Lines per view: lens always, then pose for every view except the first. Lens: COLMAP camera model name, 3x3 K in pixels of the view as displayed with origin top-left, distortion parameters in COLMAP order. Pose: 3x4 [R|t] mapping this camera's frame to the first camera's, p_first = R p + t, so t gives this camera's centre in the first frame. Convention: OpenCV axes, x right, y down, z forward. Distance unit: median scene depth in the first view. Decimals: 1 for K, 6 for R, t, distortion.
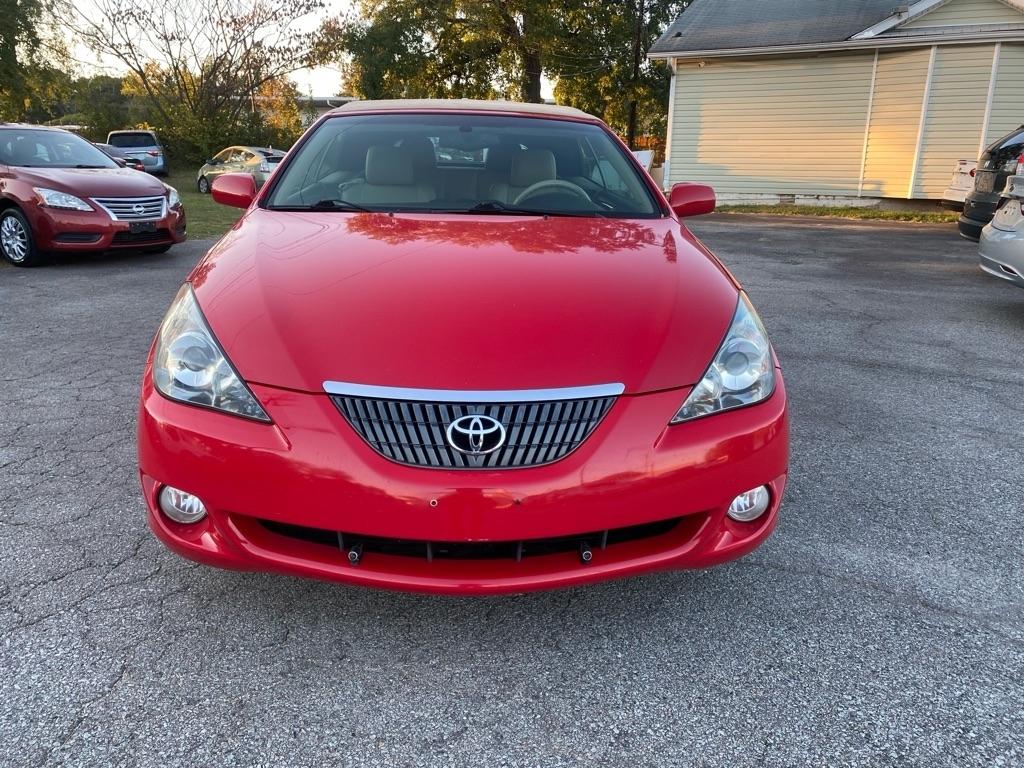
lens RADIAL K [[777.5, 0, 505.0], [0, 777.5, 375.7], [0, 0, 1]] dist [0.016749, -0.009517]
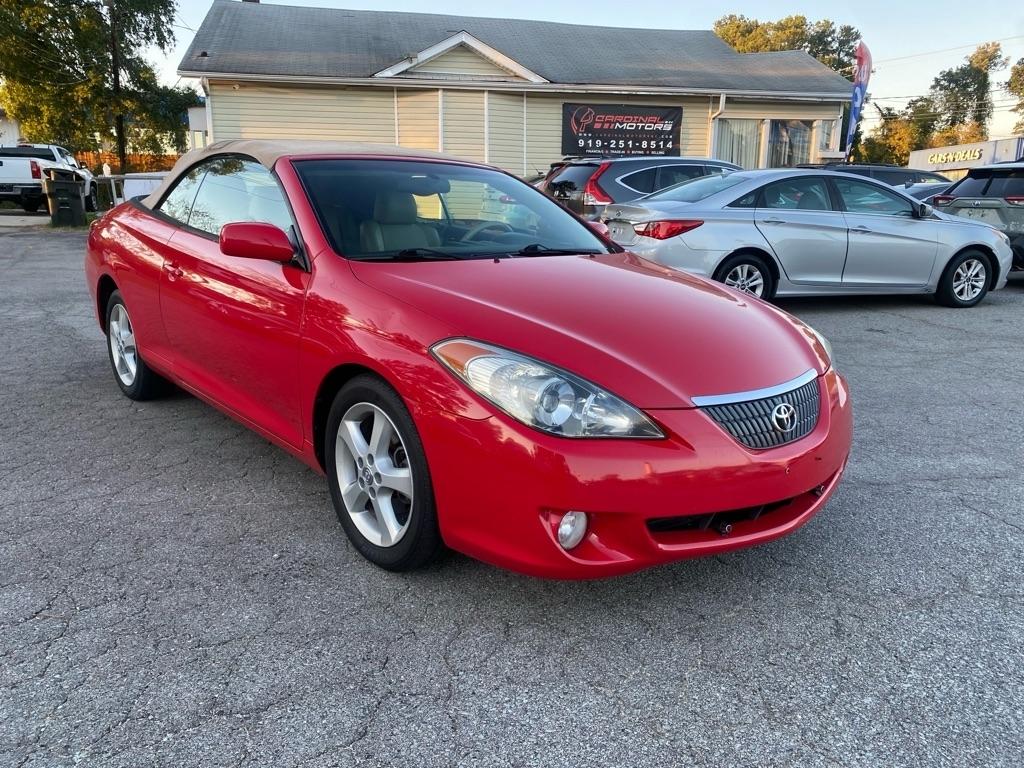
lens RADIAL K [[777.5, 0, 505.0], [0, 777.5, 375.7], [0, 0, 1]] dist [0.016749, -0.009517]
pose [[0.797356, -0.139157, 0.587247, -0.121834], [0.151370, 0.988063, 0.028609, -0.011055], [-0.584218, 0.066080, 0.808902, 0.016038]]
